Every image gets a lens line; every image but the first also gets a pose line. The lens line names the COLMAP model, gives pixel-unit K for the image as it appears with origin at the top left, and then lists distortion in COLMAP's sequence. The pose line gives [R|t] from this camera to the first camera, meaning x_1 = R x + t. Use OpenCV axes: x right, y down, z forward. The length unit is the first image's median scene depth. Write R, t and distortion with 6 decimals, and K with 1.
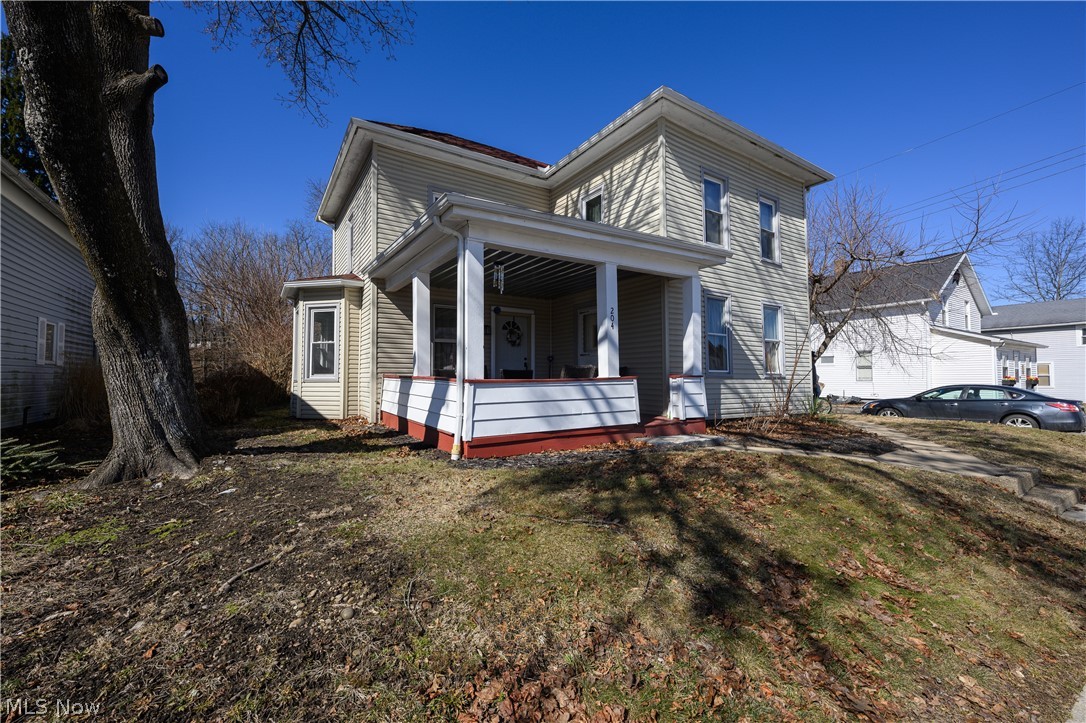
lens RADIAL K [[428.2, 0, 534.9], [0, 428.2, 364.0], [0, 0, 1]] dist [-0.001321, 0.000403]
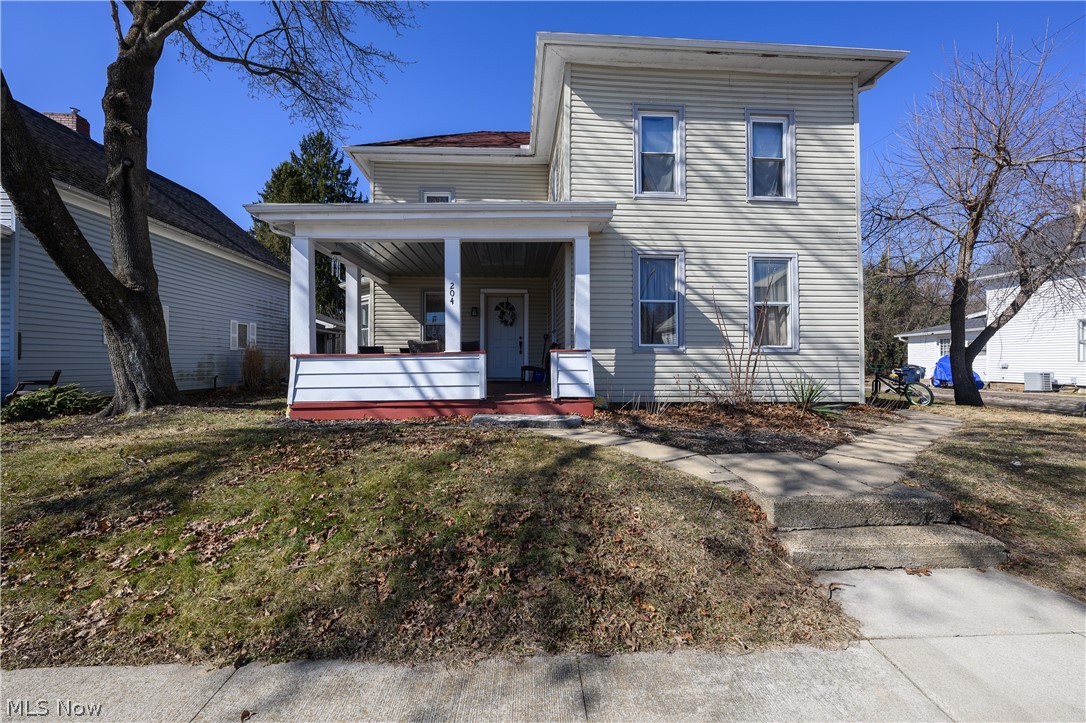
lens RADIAL K [[428.2, 0, 543.7], [0, 428.2, 357.5], [0, 0, 1]] dist [-0.001321, 0.000403]
pose [[0.880688, -0.007273, -0.473641, 0.660978], [0.018076, 0.999670, 0.018260, 0.022647], [0.473352, -0.024643, 0.880529, 0.167096]]
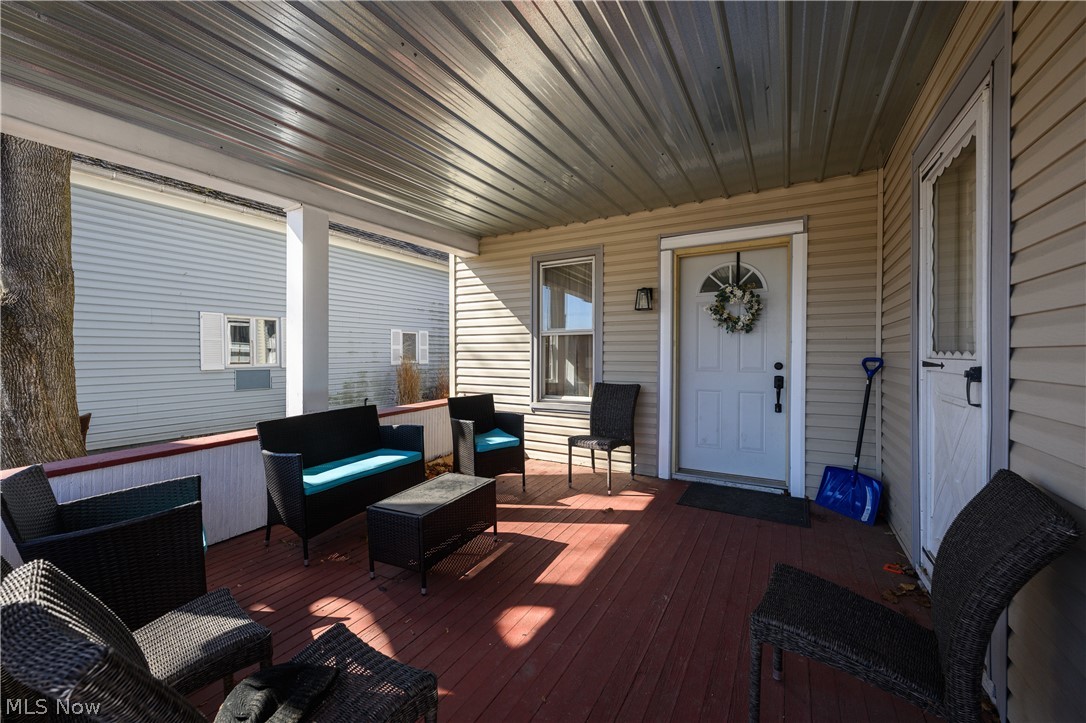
lens RADIAL K [[428.2, 0, 540.2], [0, 428.2, 356.6], [0, 0, 1]] dist [-0.001321, 0.000403]
pose [[0.463542, 0.004419, -0.886064, 0.258893], [0.030769, 0.999304, 0.021080, -0.042547], [0.885540, -0.037035, 0.463084, 0.862319]]
